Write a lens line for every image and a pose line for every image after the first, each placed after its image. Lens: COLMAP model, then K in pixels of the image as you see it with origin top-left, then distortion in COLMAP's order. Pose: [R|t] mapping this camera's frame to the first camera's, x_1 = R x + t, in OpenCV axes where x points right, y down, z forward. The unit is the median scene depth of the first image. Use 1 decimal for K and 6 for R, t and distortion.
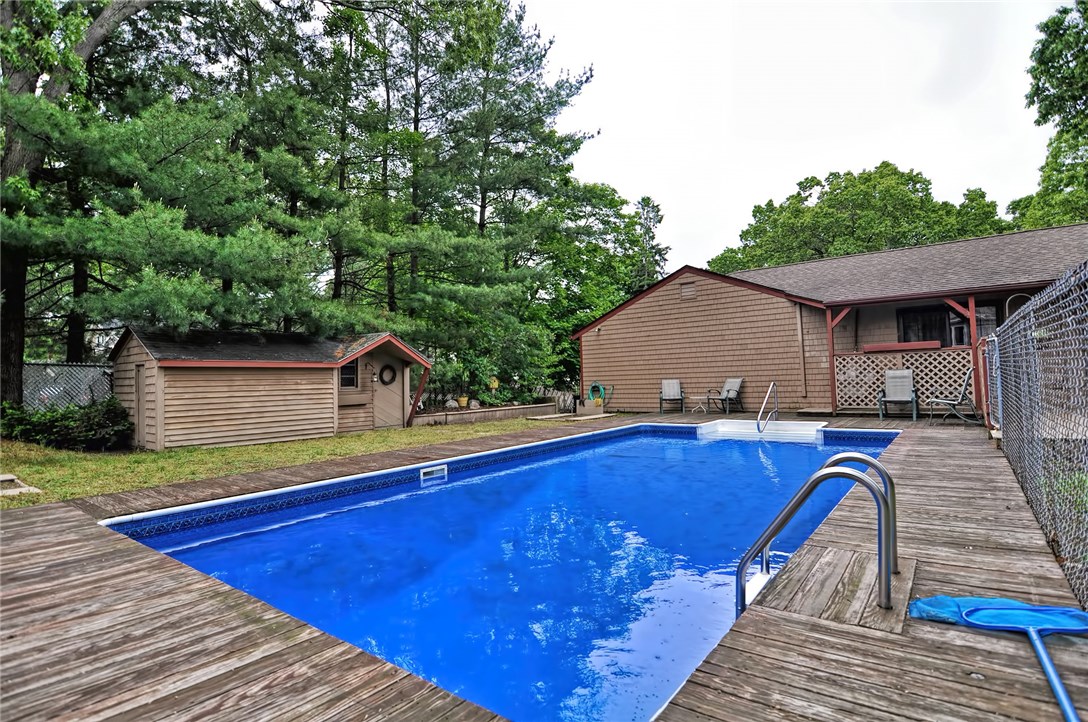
lens RADIAL K [[547.8, 0, 562.8], [0, 547.8, 360.3], [0, 0, 1]] dist [-0.048434, -0.000128]
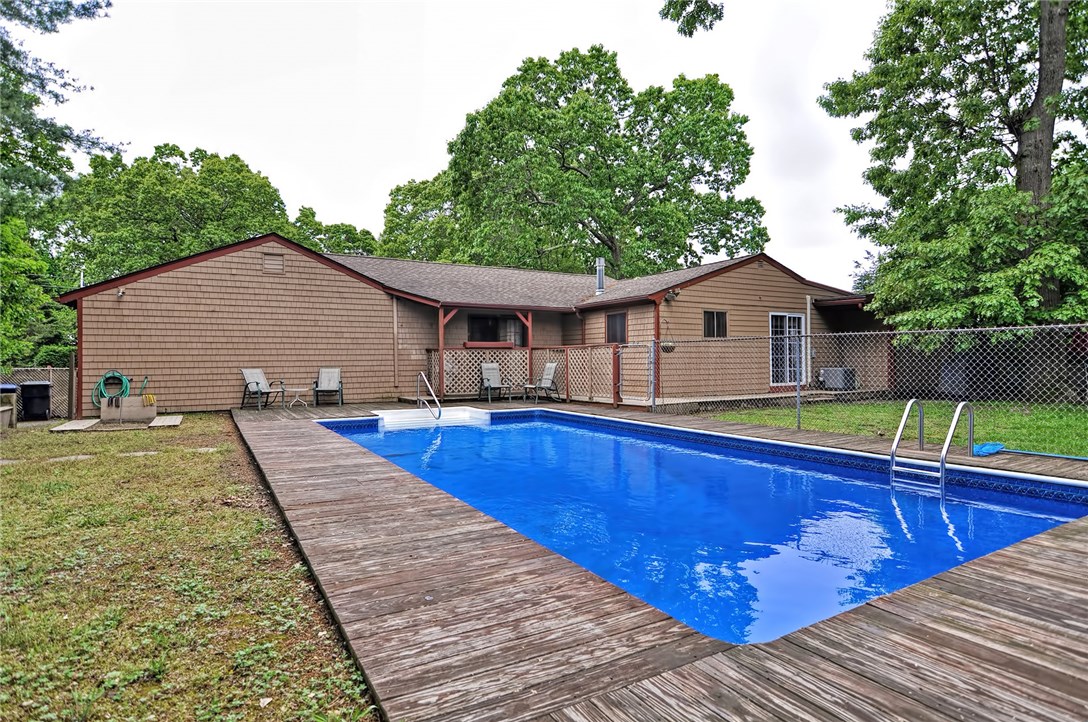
lens RADIAL K [[547.8, 0, 562.8], [0, 547.8, 360.3], [0, 0, 1]] dist [-0.048434, -0.000128]
pose [[0.353158, 0.029128, 0.935110, -0.411556], [-0.035291, 0.999219, -0.017797, 0.022240], [-0.934898, -0.026715, 0.353910, 0.305649]]
